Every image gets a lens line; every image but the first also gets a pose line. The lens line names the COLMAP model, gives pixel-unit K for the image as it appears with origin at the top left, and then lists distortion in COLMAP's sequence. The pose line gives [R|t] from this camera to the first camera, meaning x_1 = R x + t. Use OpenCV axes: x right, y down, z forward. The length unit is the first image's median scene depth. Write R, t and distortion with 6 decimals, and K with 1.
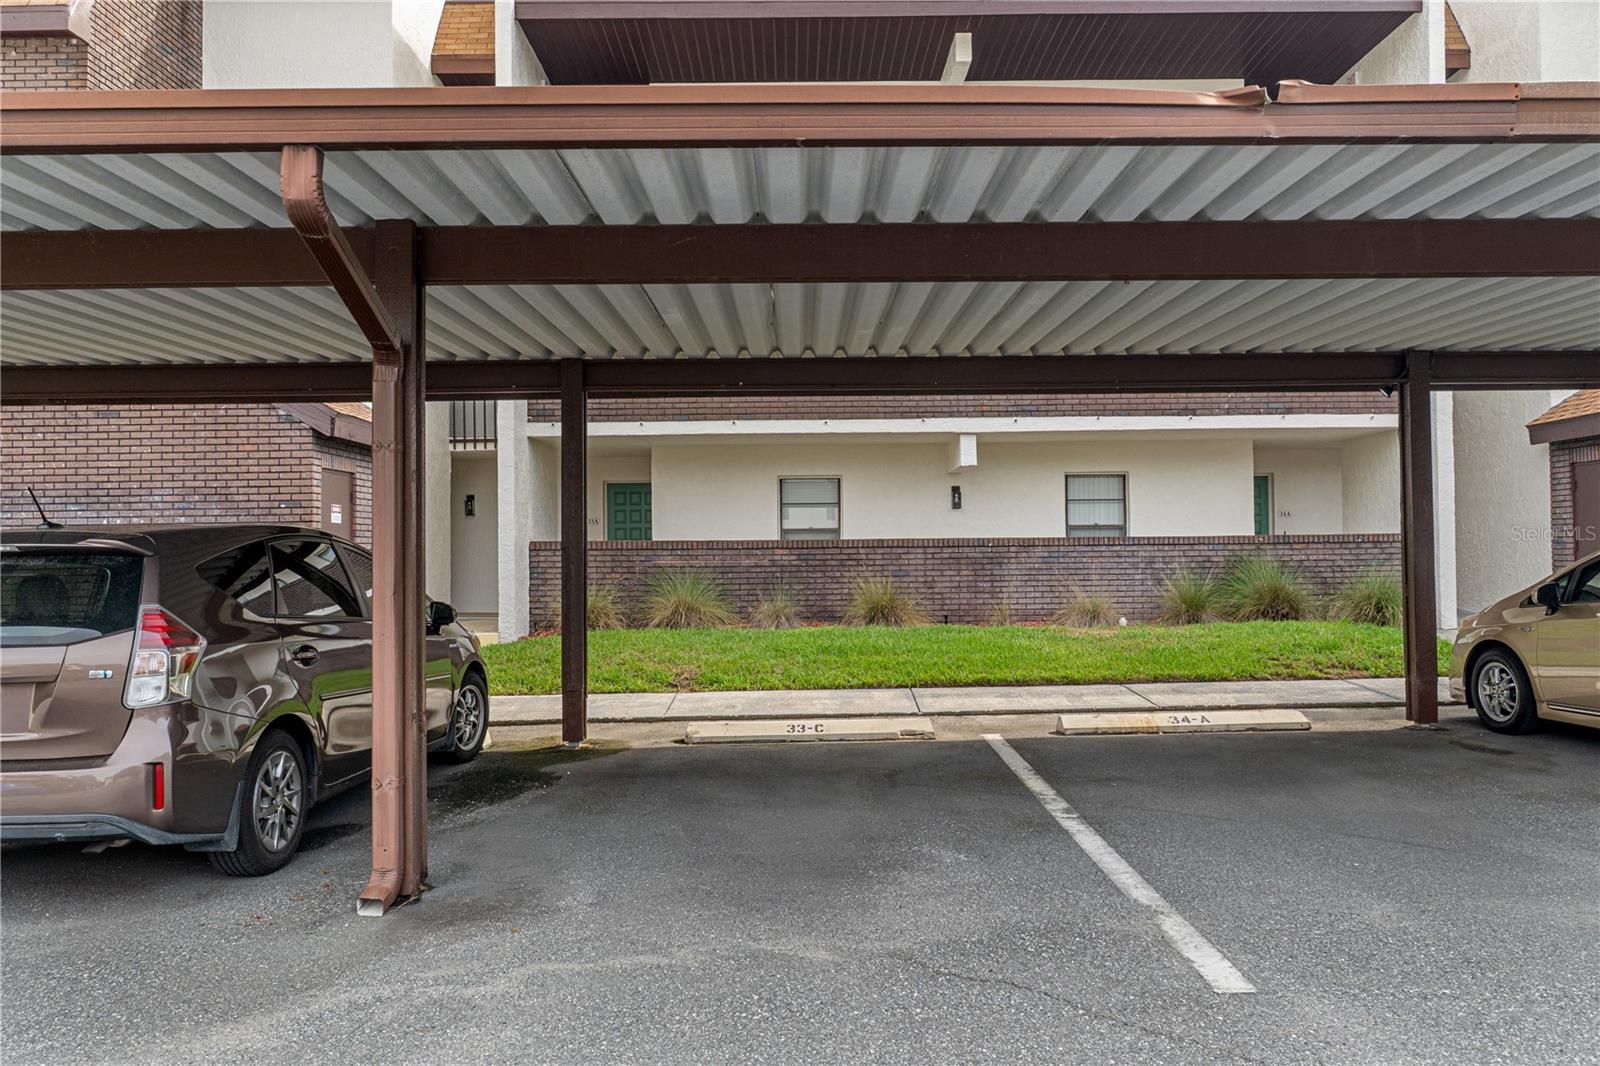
lens RADIAL K [[1151.1, 0, 800.4], [0, 1151.1, 530.0], [0, 0, 1]] dist [0.001093, -0.000057]
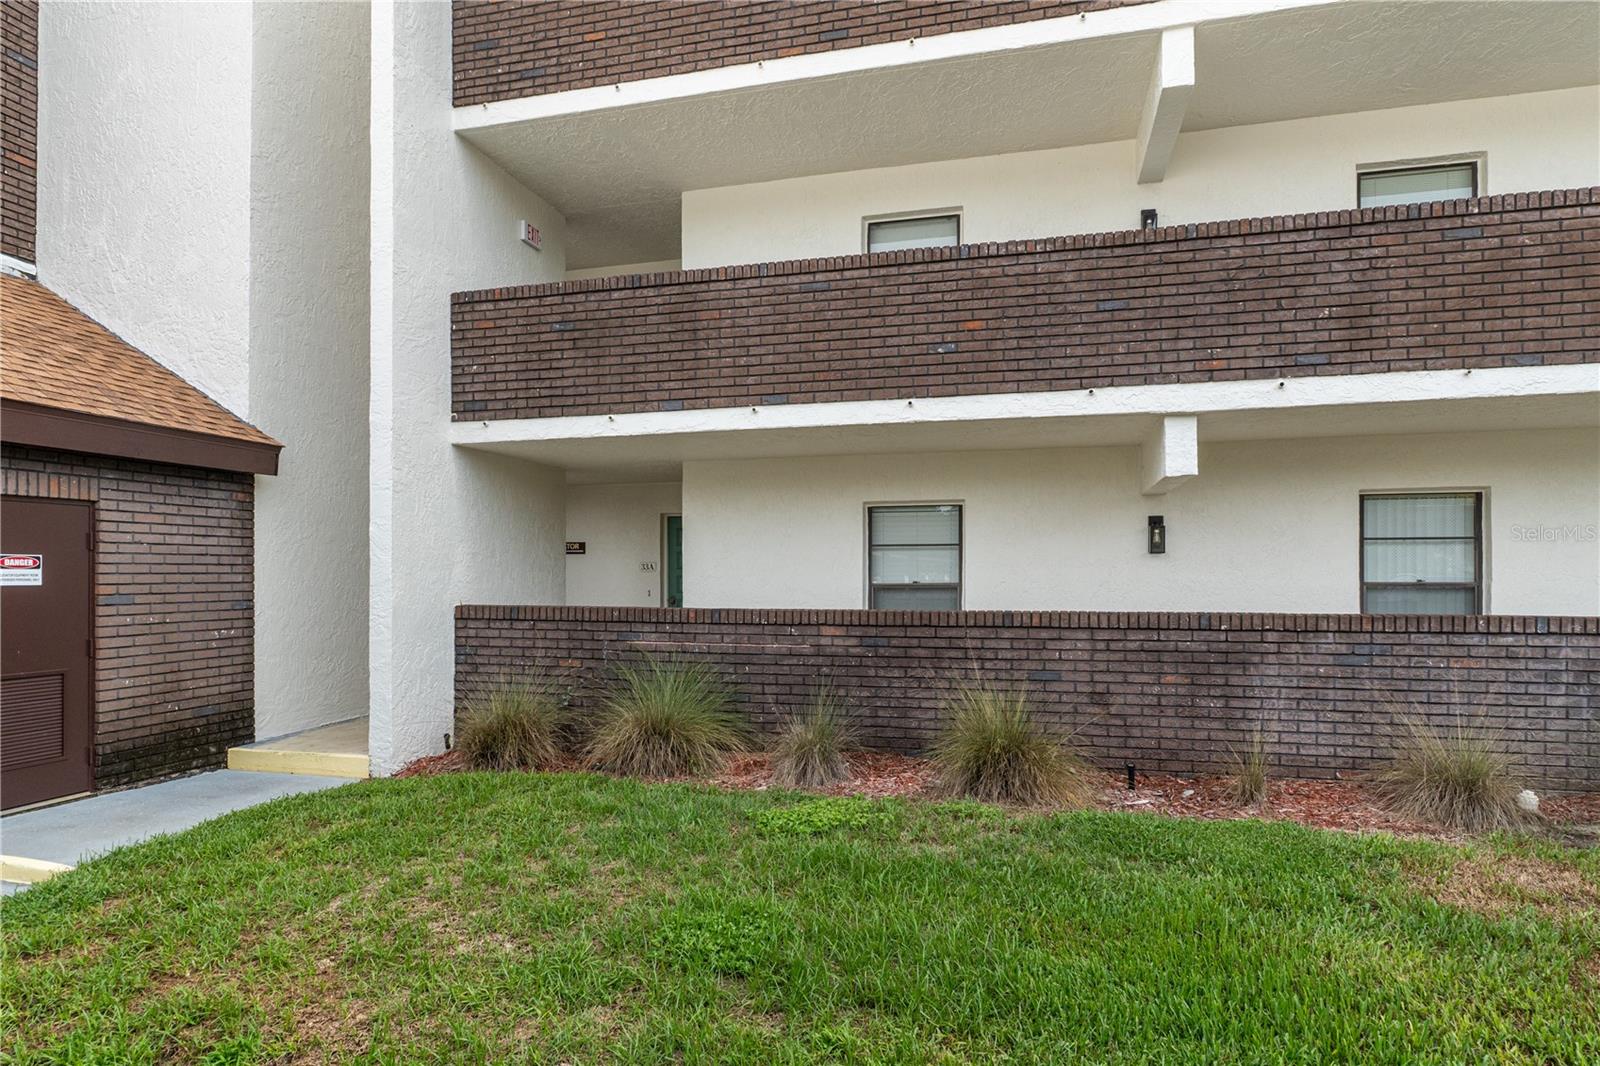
lens RADIAL K [[878.8, 0, 810.0], [0, 878.8, 573.3], [0, 0, 1]] dist [0.001119, -0.002315]
pose [[0.970235, 0.007873, -0.242038, 0.079343], [-0.002472, 0.999741, 0.022609, -0.020033], [0.242154, -0.021338, 0.970003, 0.569574]]
